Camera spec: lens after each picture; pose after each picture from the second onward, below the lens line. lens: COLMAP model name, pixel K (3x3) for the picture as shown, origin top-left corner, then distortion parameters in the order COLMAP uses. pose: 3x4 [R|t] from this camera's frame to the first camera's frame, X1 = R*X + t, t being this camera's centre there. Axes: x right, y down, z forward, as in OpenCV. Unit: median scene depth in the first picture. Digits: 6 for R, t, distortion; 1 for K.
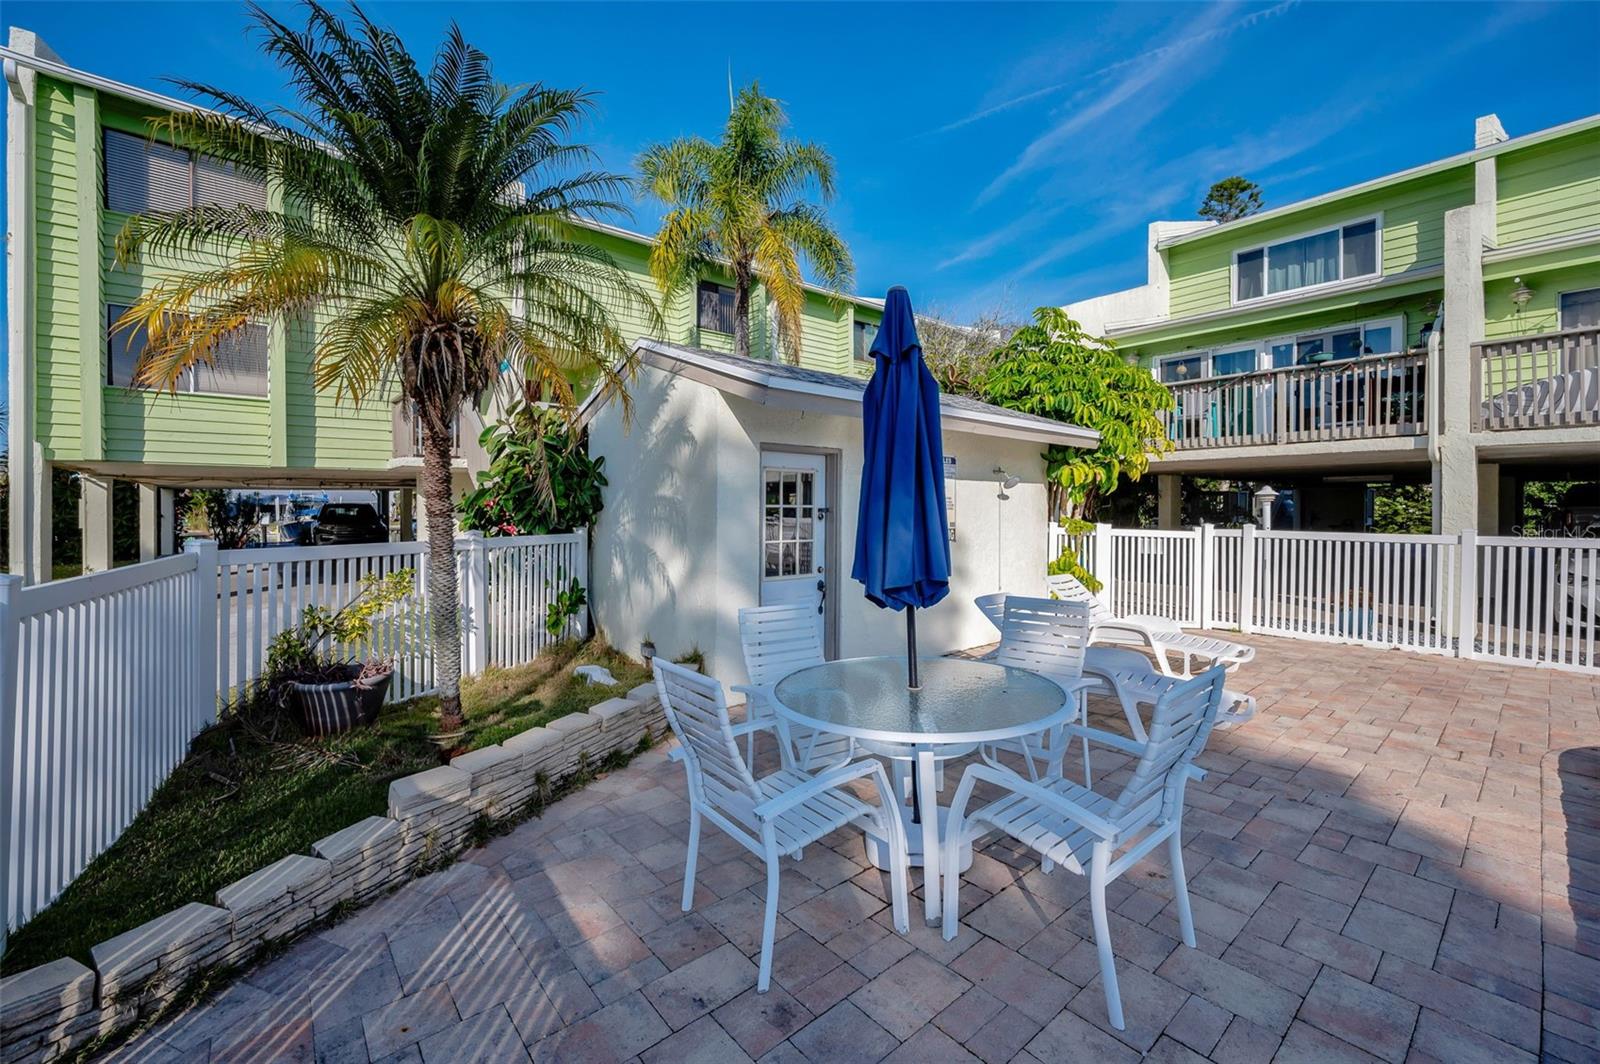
lens RADIAL K [[628.2, 0, 800.9], [0, 628.2, 514.7], [0, 0, 1]] dist [0.000464, 0.000106]
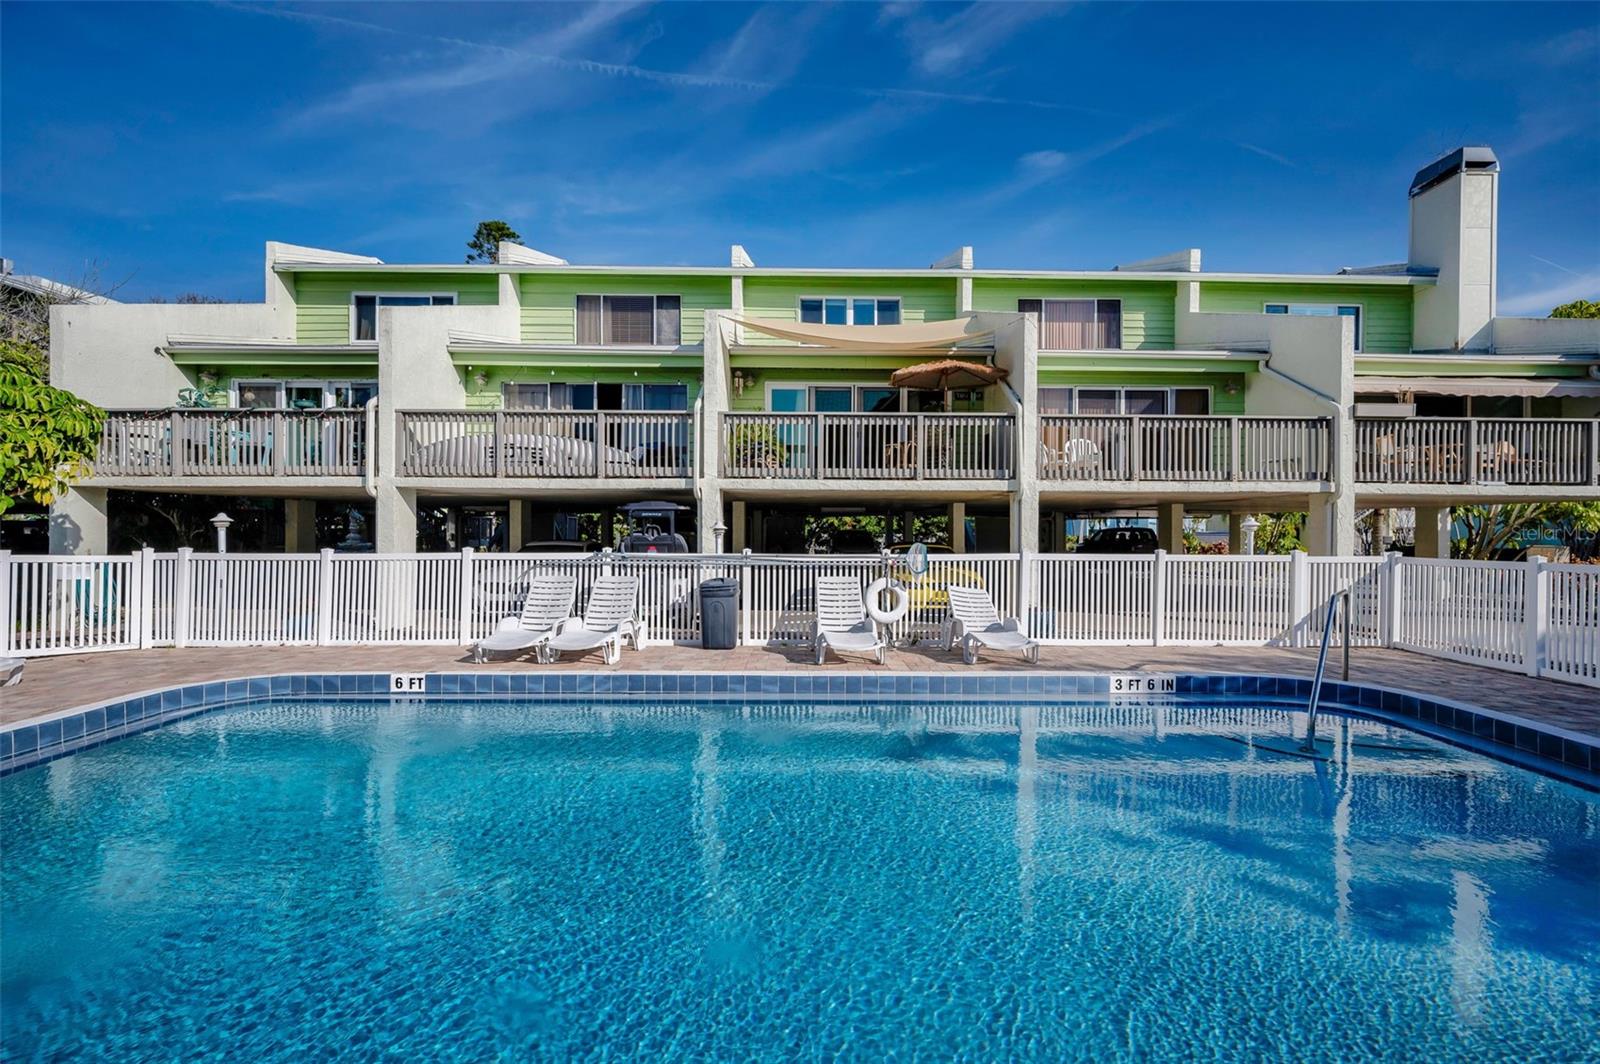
lens RADIAL K [[679.6, 0, 805.5], [0, 679.6, 556.4], [0, 0, 1]] dist [-0.023368, -0.000118]
pose [[0.621713, -0.023624, 0.782889, 0.311560], [0.006274, 0.999663, 0.025183, 0.004910], [-0.783220, -0.010744, 0.621651, -0.364935]]
